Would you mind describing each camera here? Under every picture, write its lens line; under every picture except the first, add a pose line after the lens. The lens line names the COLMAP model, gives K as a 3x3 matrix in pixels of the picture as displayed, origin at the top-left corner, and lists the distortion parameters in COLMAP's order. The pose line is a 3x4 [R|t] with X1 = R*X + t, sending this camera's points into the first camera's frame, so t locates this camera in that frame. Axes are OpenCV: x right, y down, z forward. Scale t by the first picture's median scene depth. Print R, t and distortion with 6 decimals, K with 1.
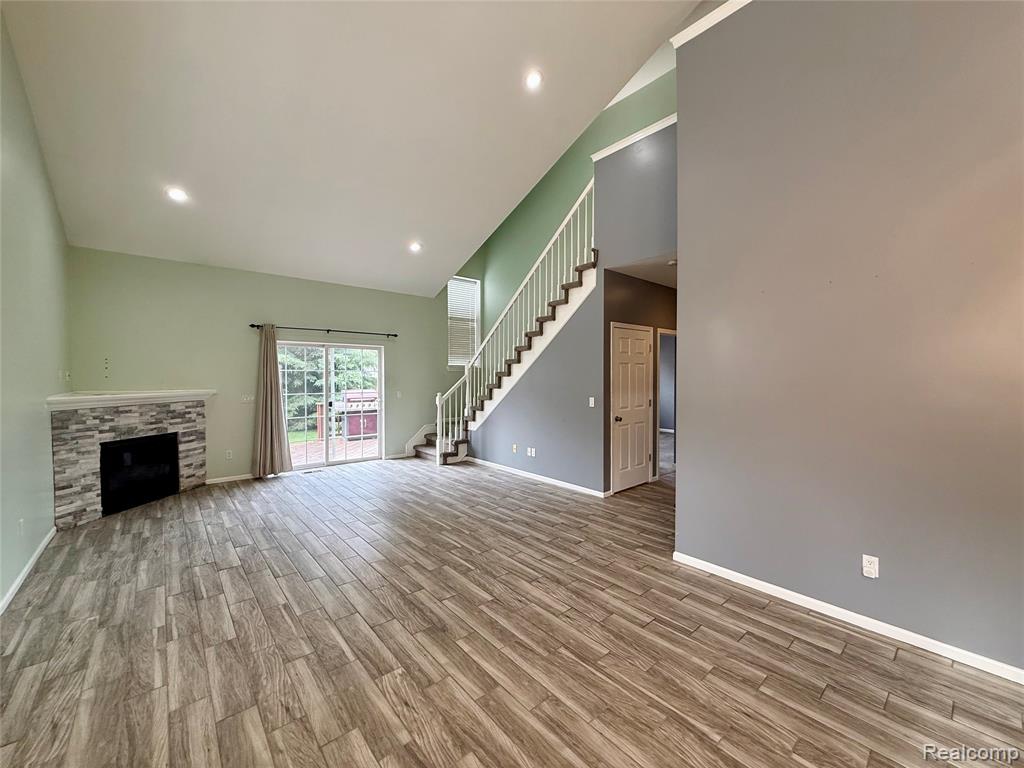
lens RADIAL K [[406.5, 0, 515.5], [0, 406.5, 383.2], [0, 0, 1]] dist [-0.000214, -0.000093]
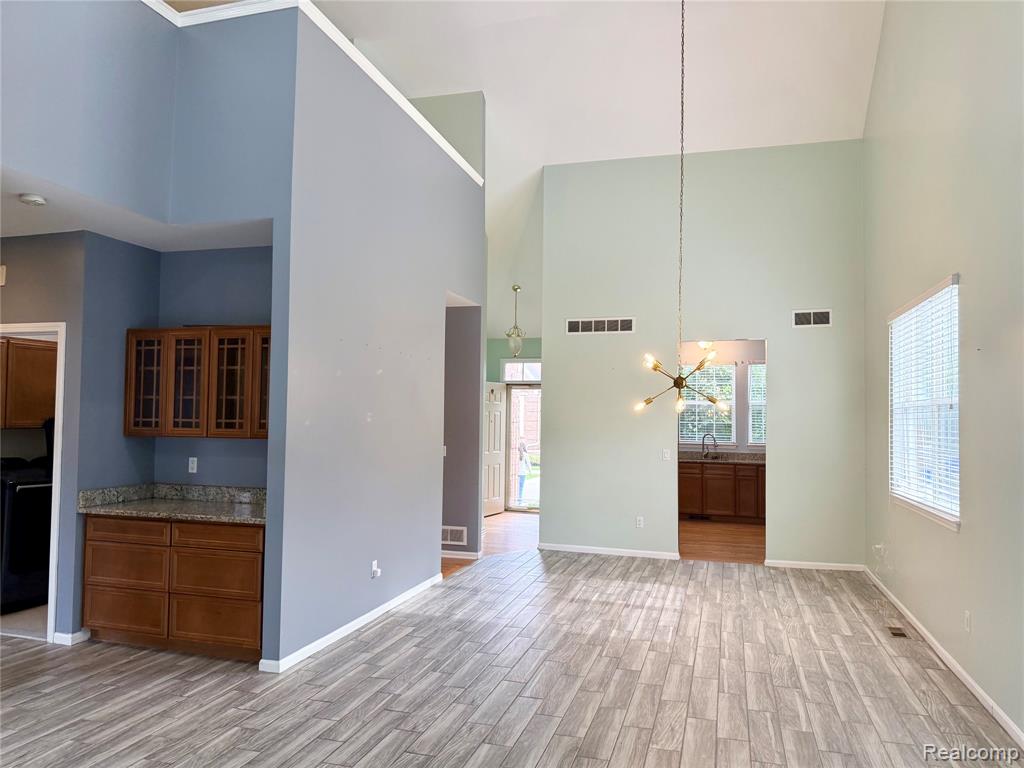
lens RADIAL K [[707.0, 0, 511.2], [0, 707.0, 394.5], [0, 0, 1]] dist [0.005704, 0.000815]
pose [[-0.527716, 0.021017, 0.849161, -0.778834], [0.004754, 0.999751, -0.021790, -0.033137], [-0.849408, -0.007462, -0.527685, 1.107177]]
